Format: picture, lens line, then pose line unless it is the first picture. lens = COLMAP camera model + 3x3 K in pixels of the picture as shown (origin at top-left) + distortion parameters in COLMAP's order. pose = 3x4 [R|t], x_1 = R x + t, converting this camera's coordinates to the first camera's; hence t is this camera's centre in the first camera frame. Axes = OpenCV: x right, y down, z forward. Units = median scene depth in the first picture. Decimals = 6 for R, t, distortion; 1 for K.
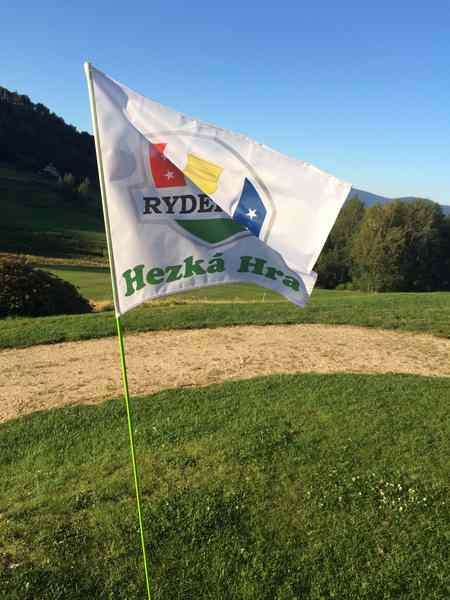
lens RADIAL K [[490.6, 0, 252.1], [0, 490.6, 300.0], [0, 0, 1]] dist [0.036807, -0.008543]
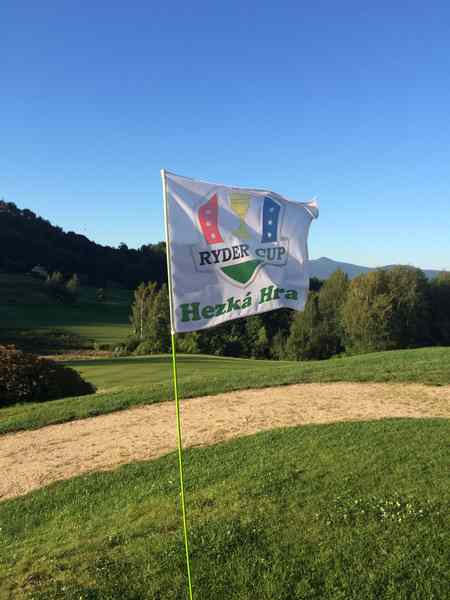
lens RADIAL K [[490.6, 0, 252.1], [0, 490.6, 300.0], [0, 0, 1]] dist [0.036807, -0.008543]
pose [[0.995563, -0.090873, 0.024409, -0.009760], [0.093599, 0.982994, -0.157995, 0.053644], [-0.009637, 0.159578, 0.987138, -0.123197]]
